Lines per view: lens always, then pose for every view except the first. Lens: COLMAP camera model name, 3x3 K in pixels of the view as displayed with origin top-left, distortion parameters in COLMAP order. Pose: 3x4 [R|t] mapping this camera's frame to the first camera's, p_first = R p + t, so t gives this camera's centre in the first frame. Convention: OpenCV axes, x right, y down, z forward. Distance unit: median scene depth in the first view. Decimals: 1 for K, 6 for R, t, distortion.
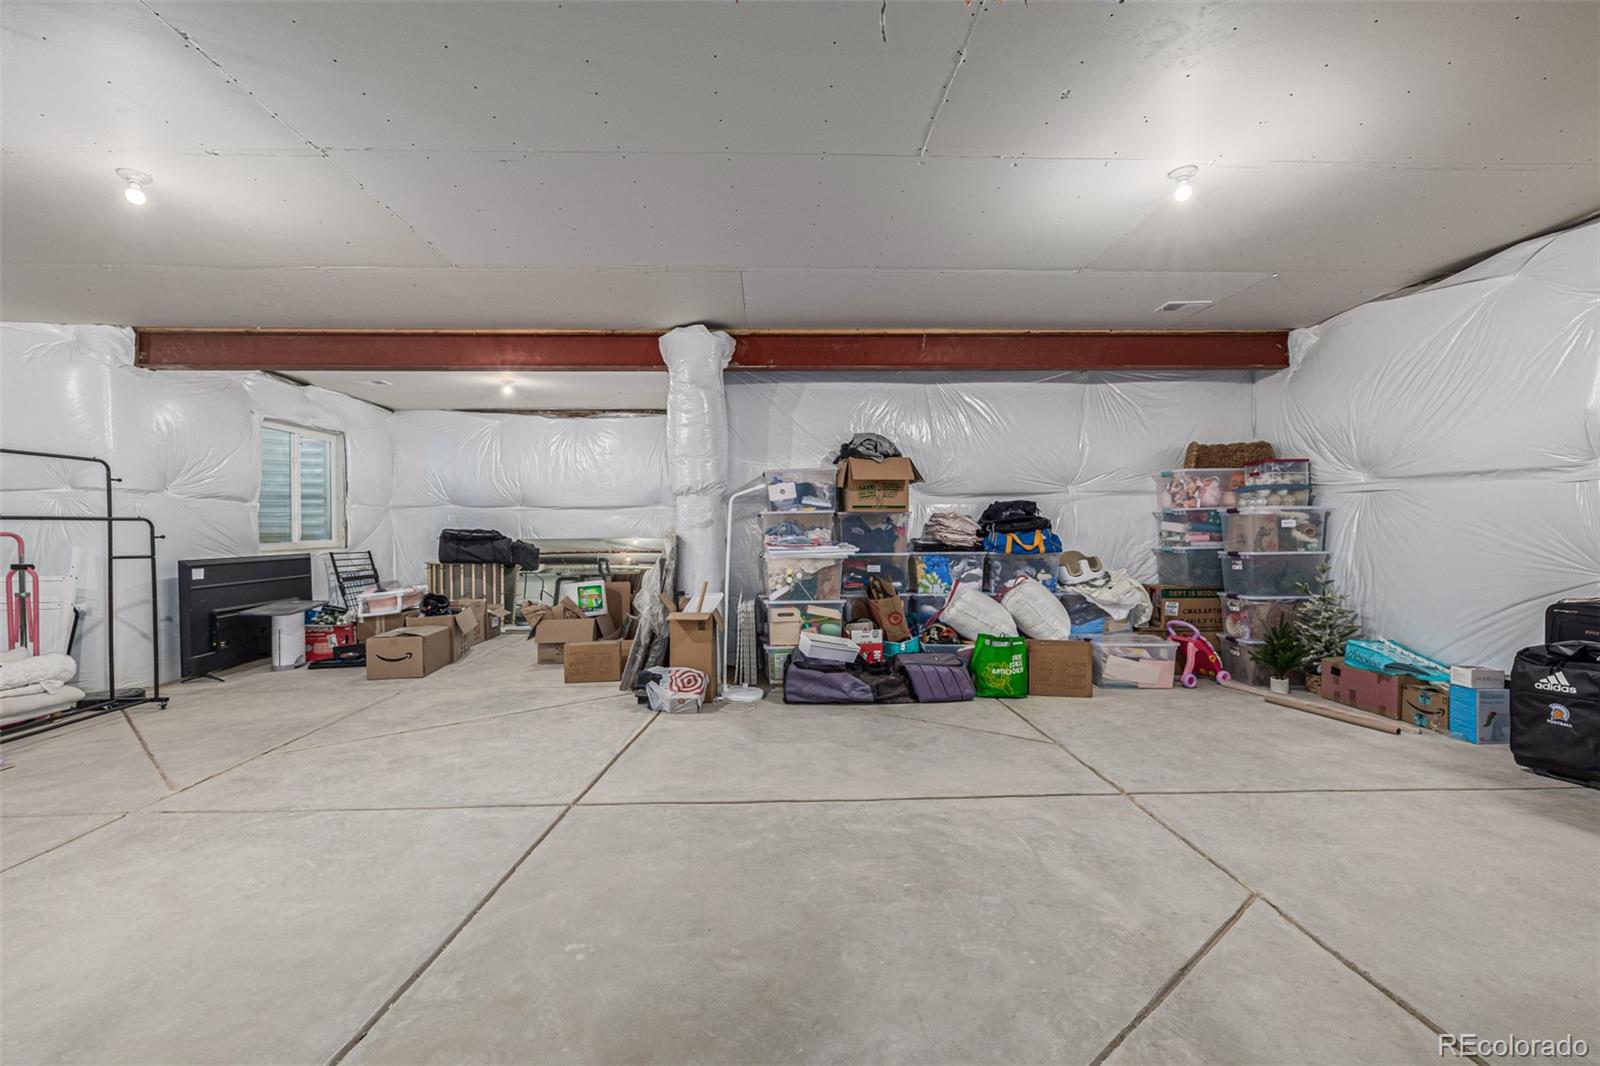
lens RADIAL K [[678.3, 0, 793.1], [0, 678.3, 527.5], [0, 0, 1]] dist [0.001537, 0.000143]
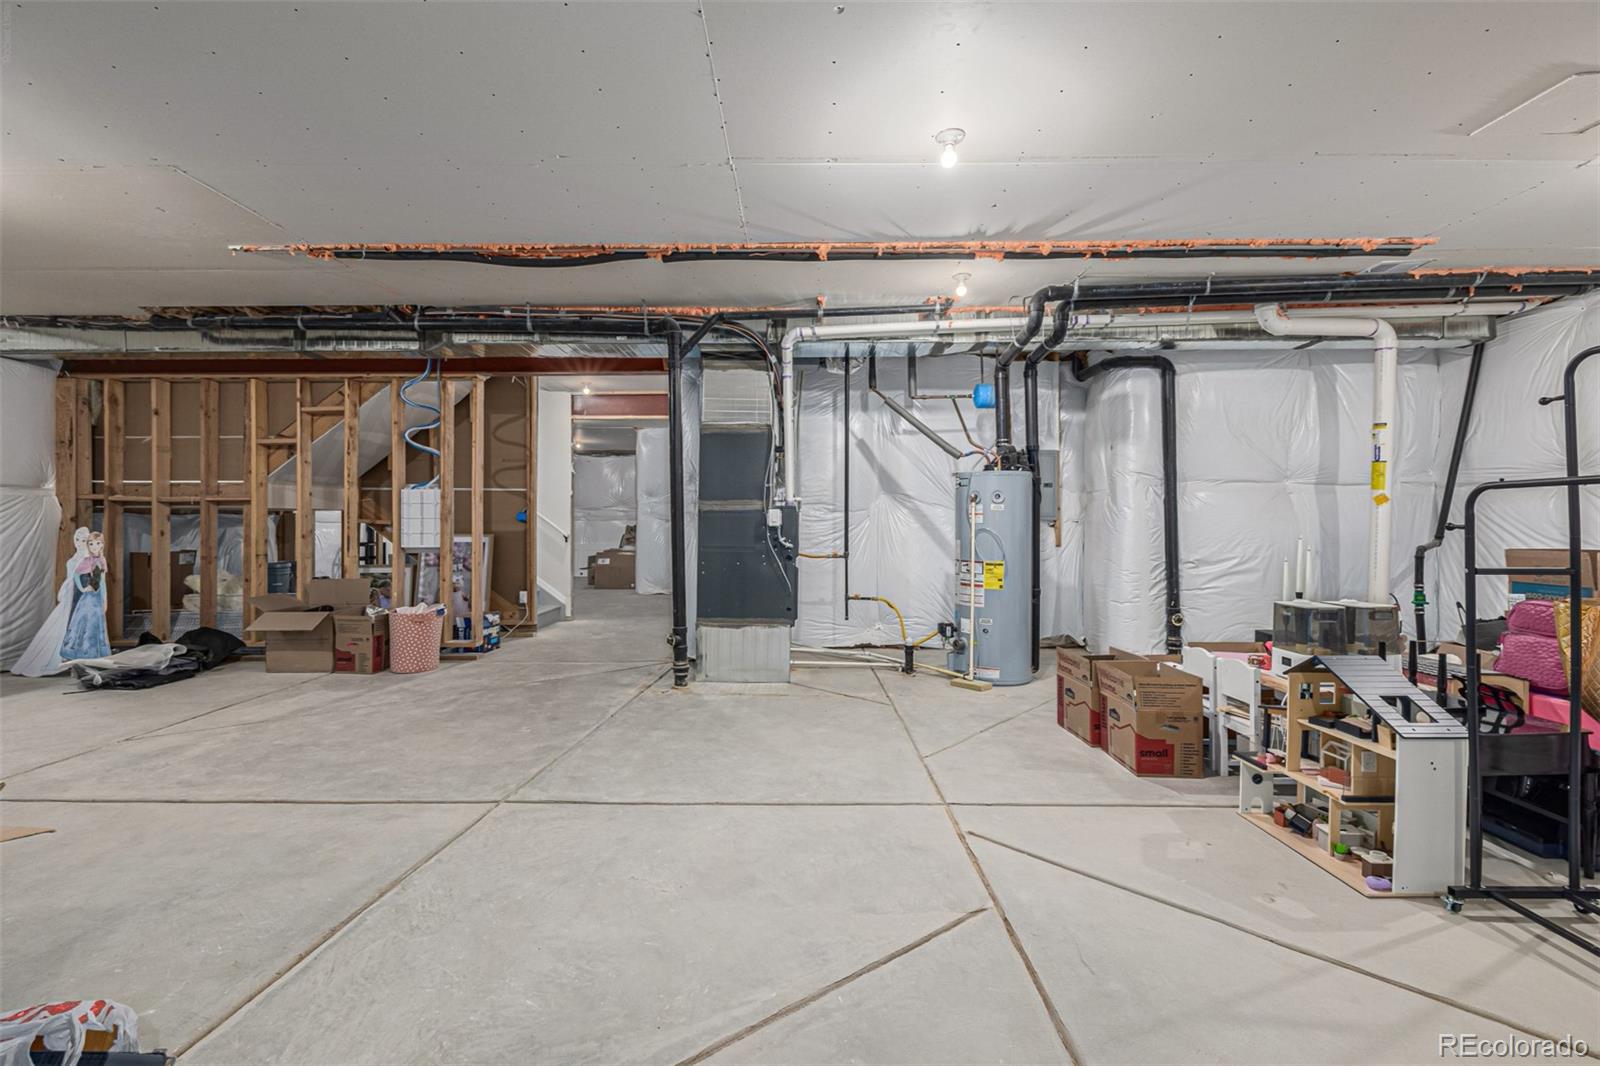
lens RADIAL K [[678.3, 0, 793.1], [0, 678.3, 527.5], [0, 0, 1]] dist [0.001537, 0.000143]
pose [[-0.999186, 0.007882, 0.039559, -0.824738], [0.008039, 0.999960, 0.003809, 0.013676], [-0.039528, 0.004124, -0.999210, 2.051882]]
